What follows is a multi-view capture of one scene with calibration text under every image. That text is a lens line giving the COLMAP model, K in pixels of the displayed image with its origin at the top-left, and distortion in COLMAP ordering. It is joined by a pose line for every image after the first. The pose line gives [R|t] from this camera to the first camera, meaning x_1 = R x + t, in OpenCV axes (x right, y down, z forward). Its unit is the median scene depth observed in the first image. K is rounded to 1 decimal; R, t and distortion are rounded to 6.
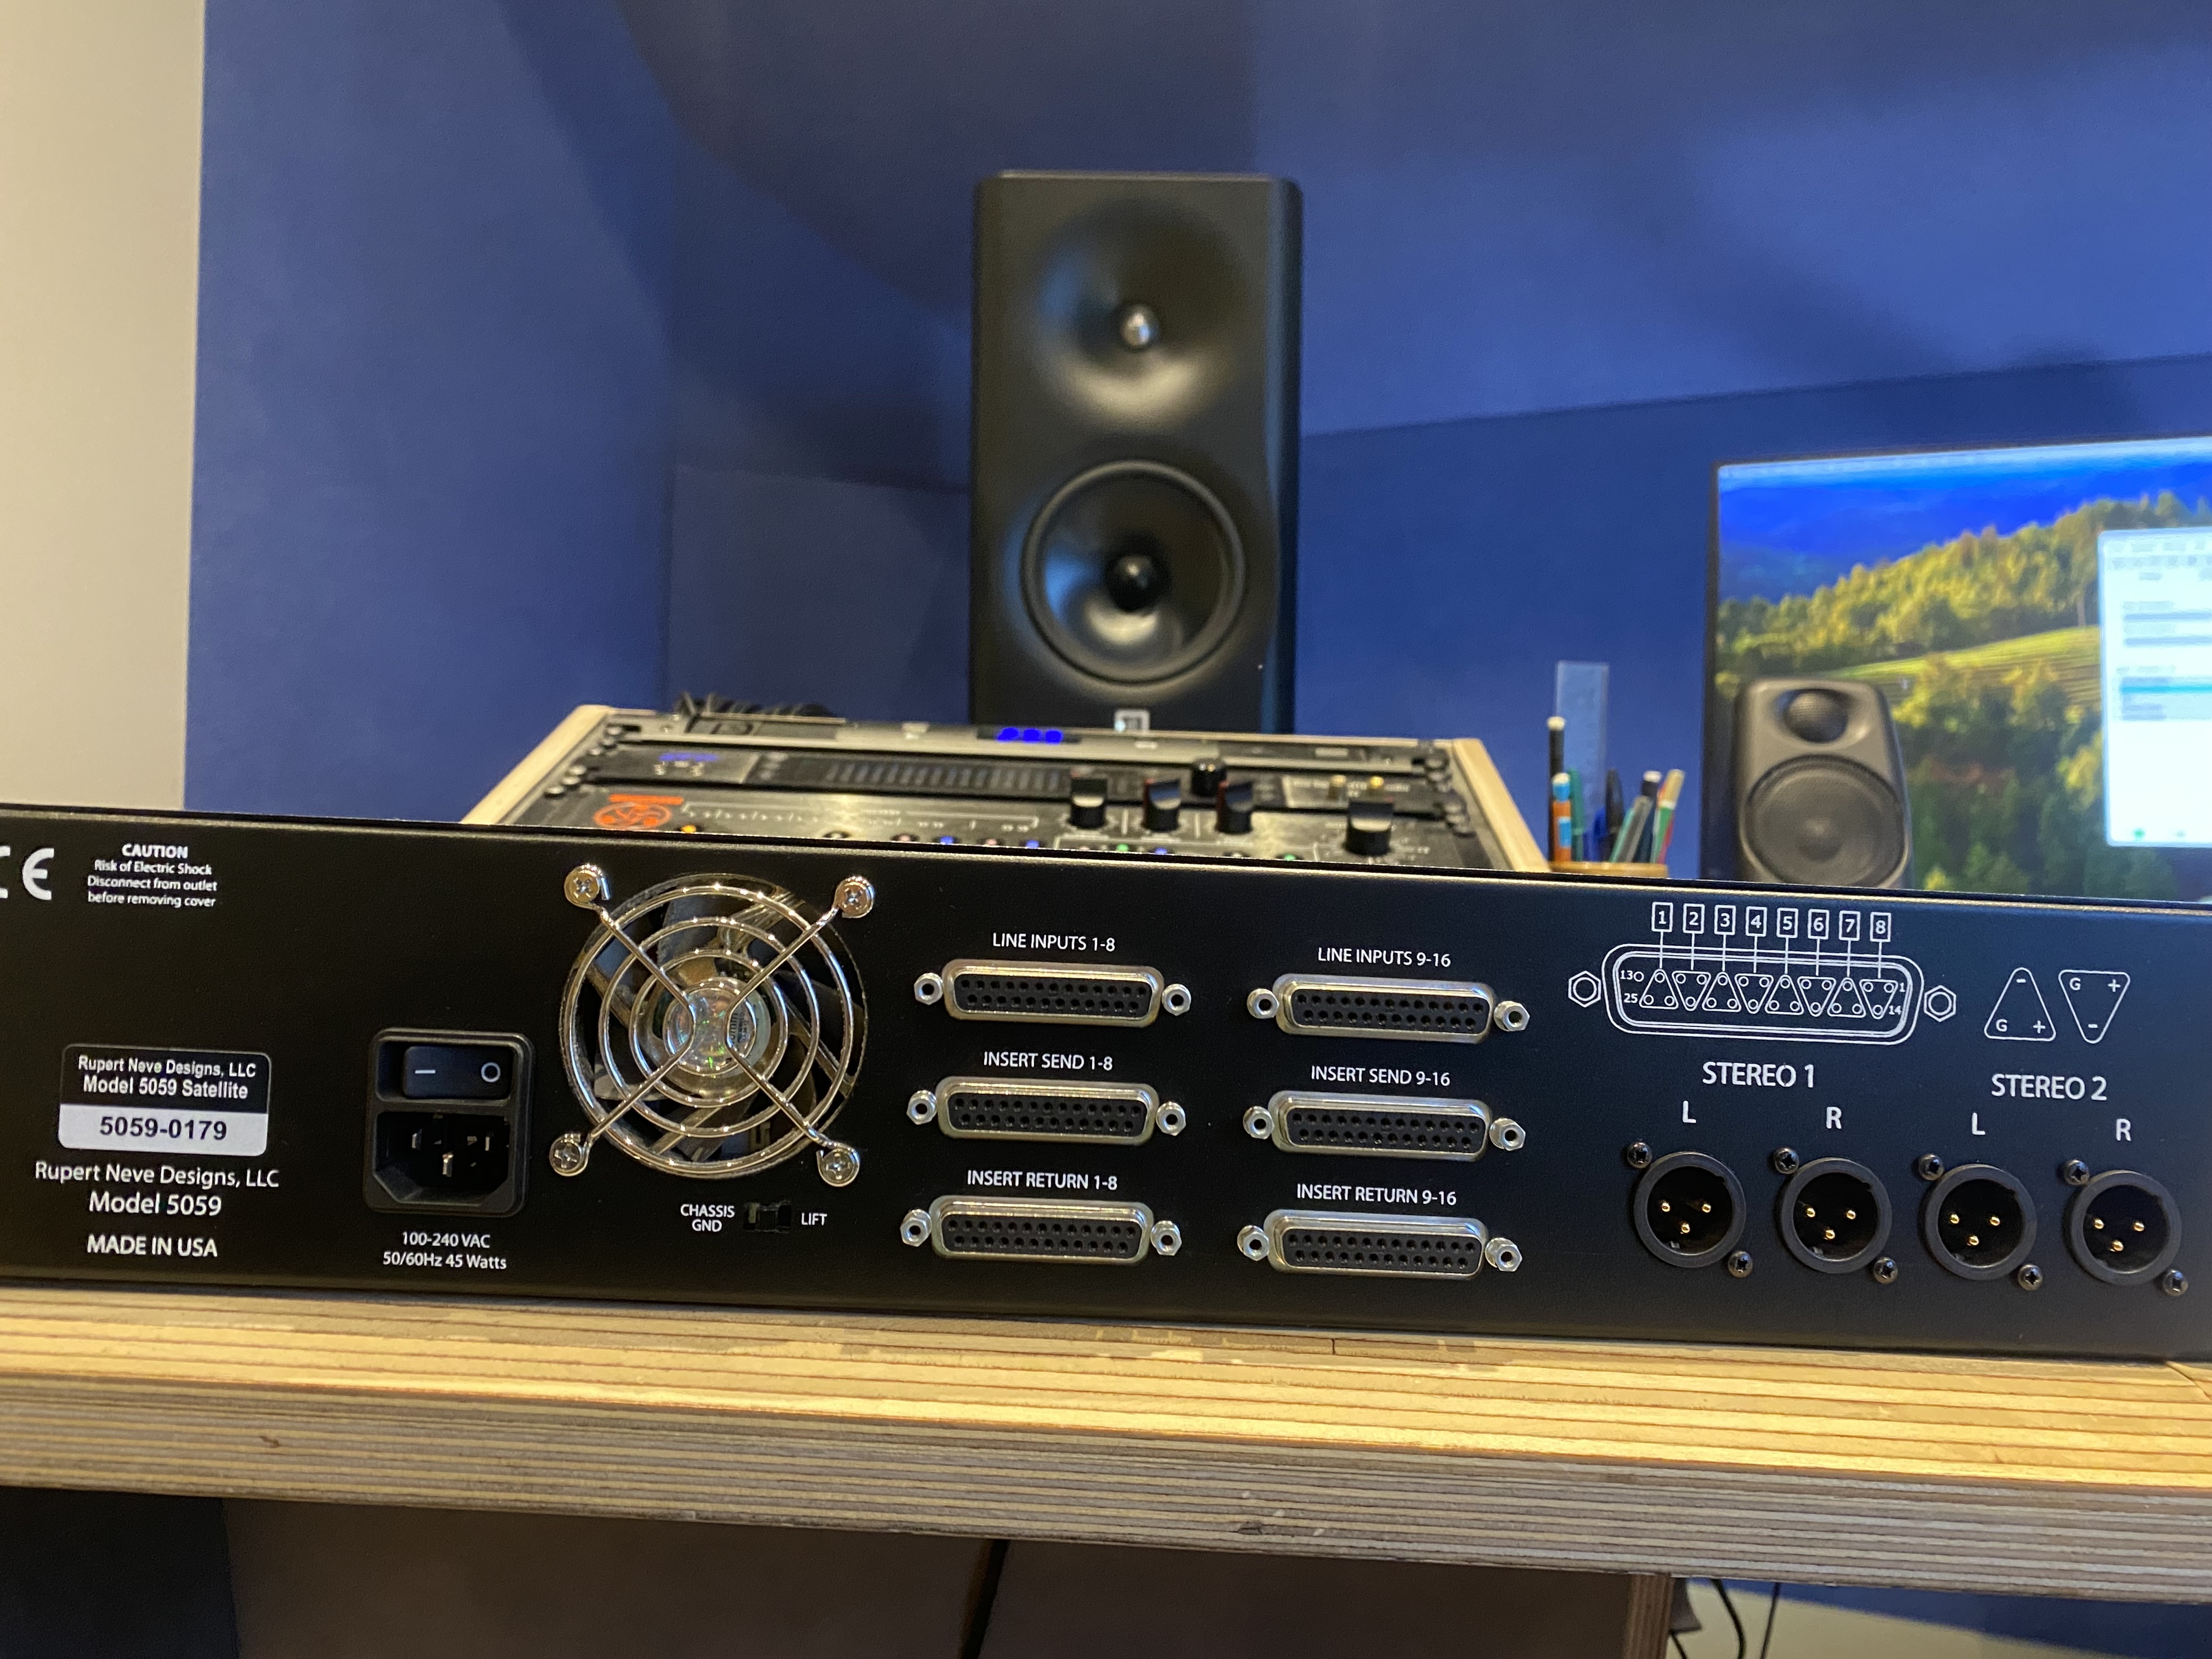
lens RADIAL K [[1618.5, 0, 1106.0], [0, 1618.5, 829.5], [0, 0, 1]] dist [-0.003810, 0.006031]
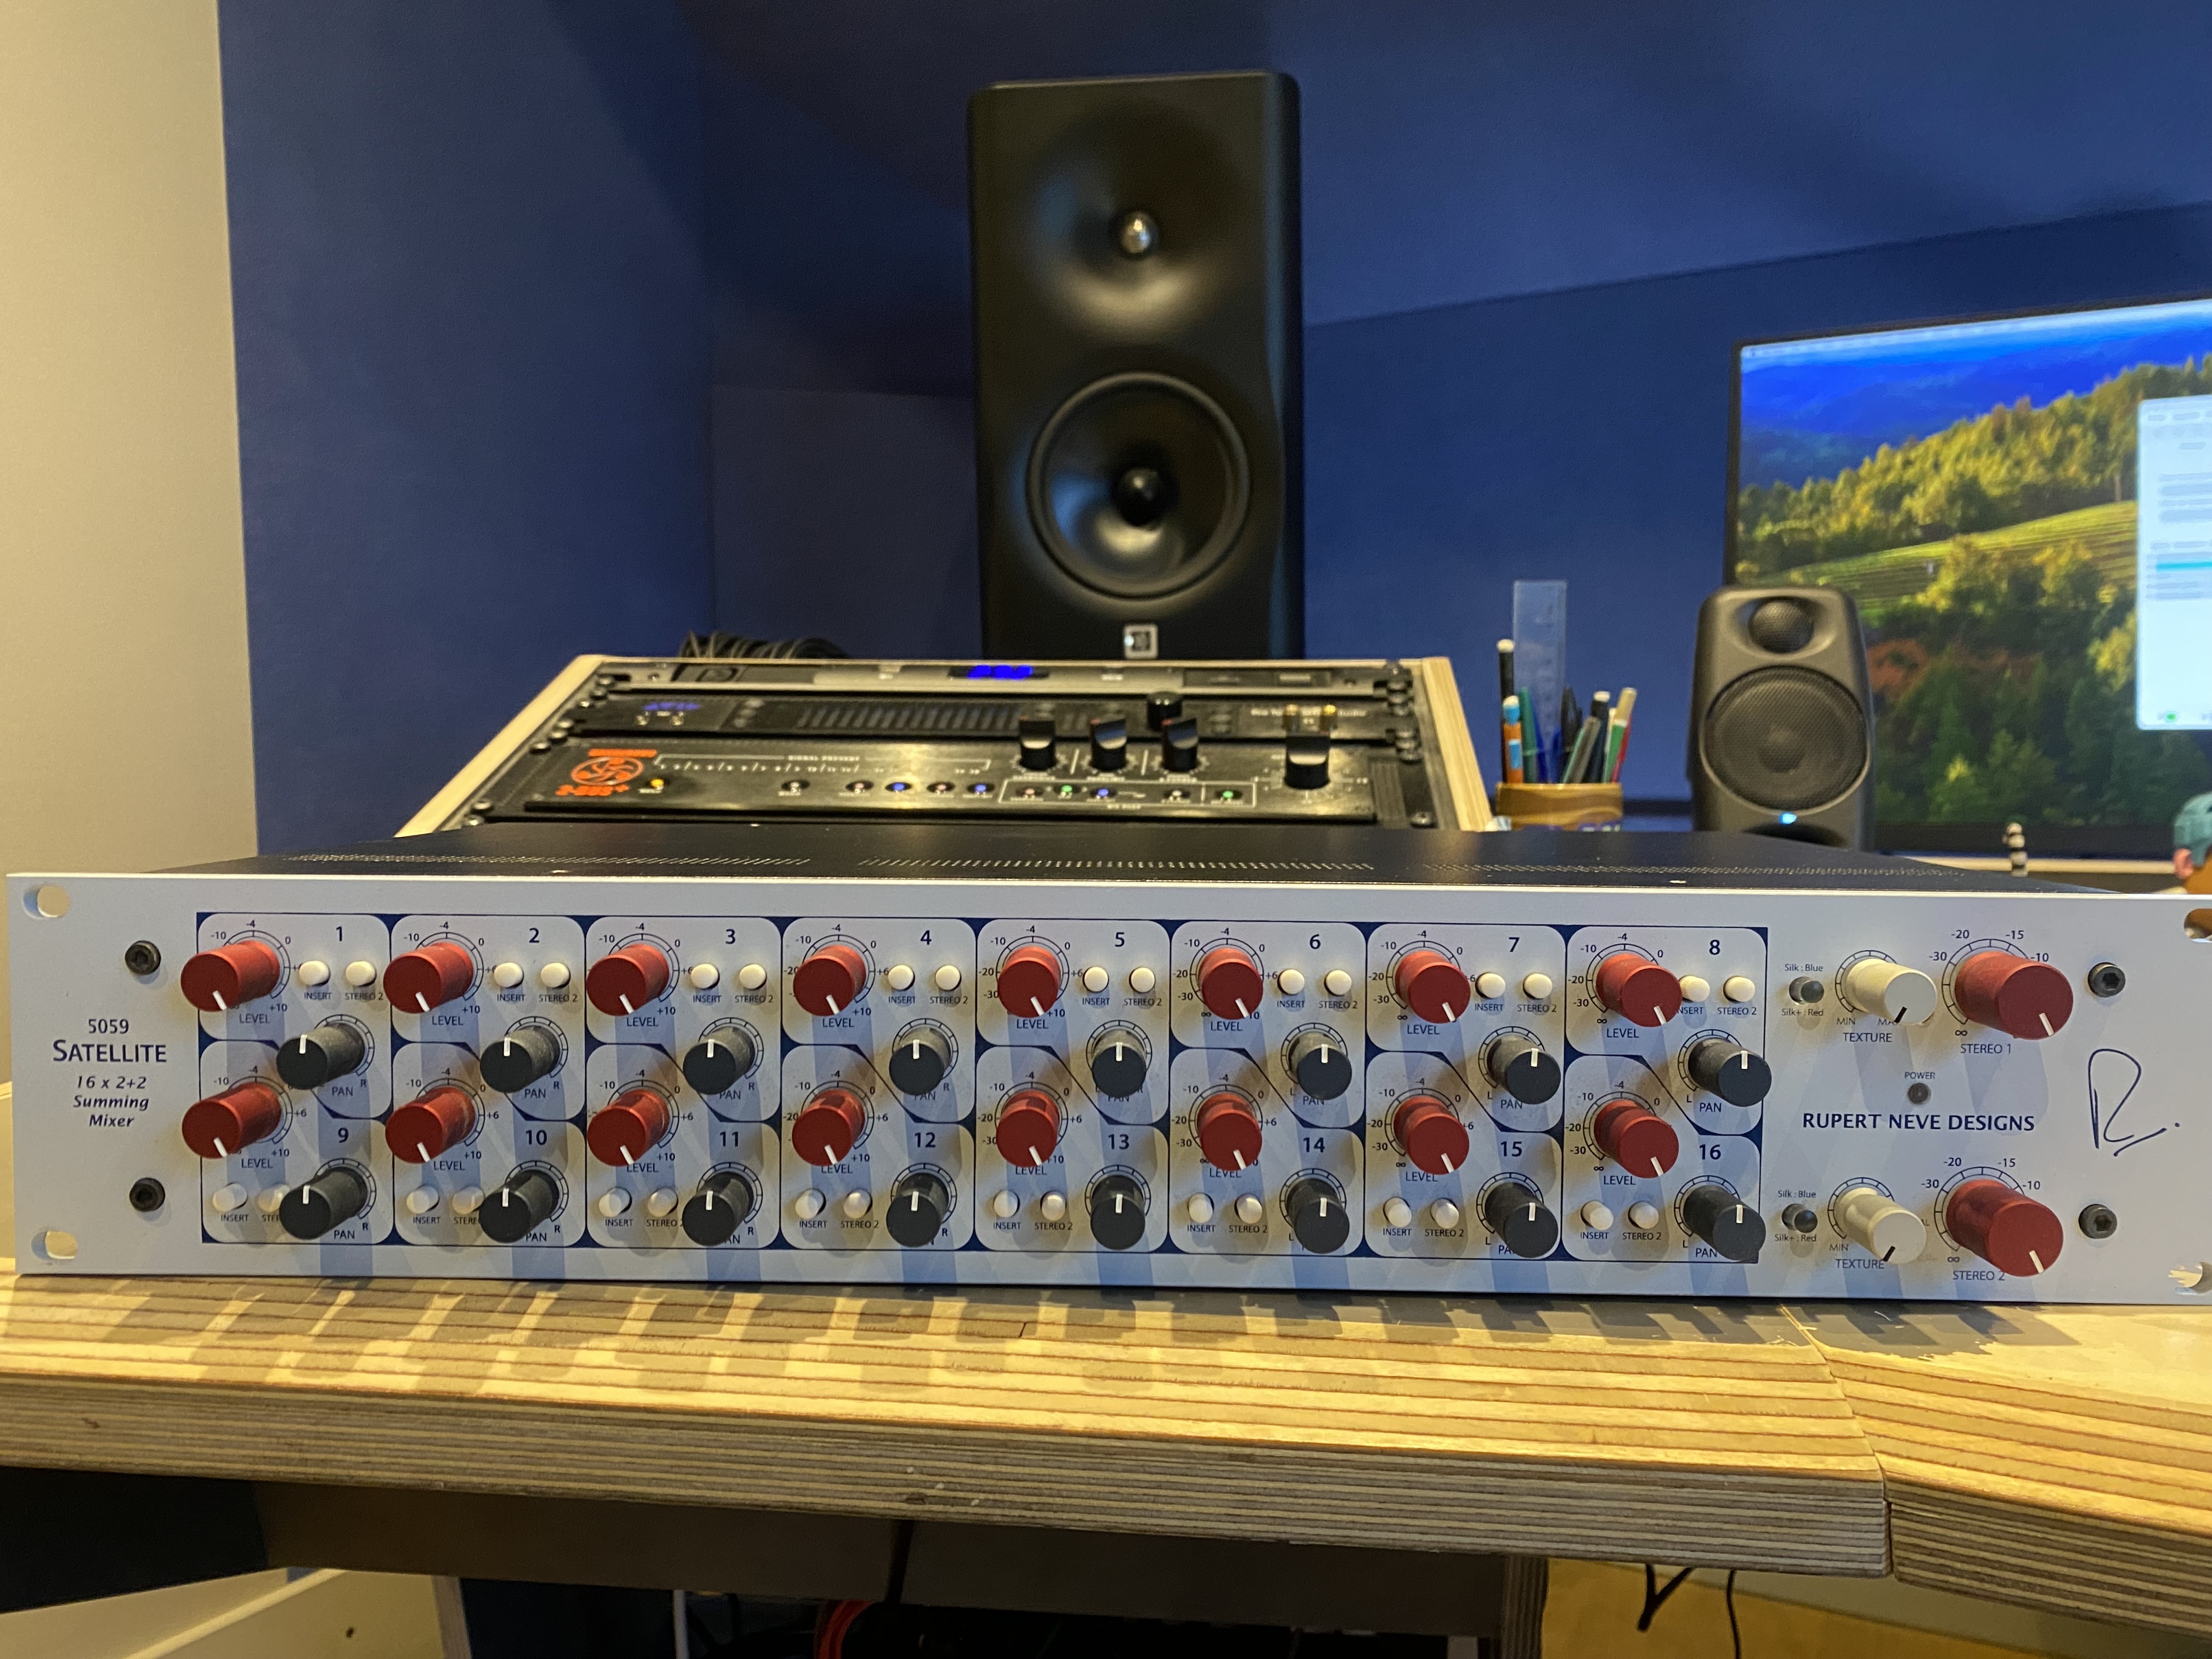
lens RADIAL K [[1615.3, 0, 1106.0], [0, 1615.3, 829.5], [0, 0, 1]] dist [-0.000266, 0.006703]
pose [[0.996463, -0.028434, -0.079080, 0.107025], [0.034617, 0.996357, 0.077944, -0.038517], [0.076576, -0.080406, 0.993816, -0.023951]]
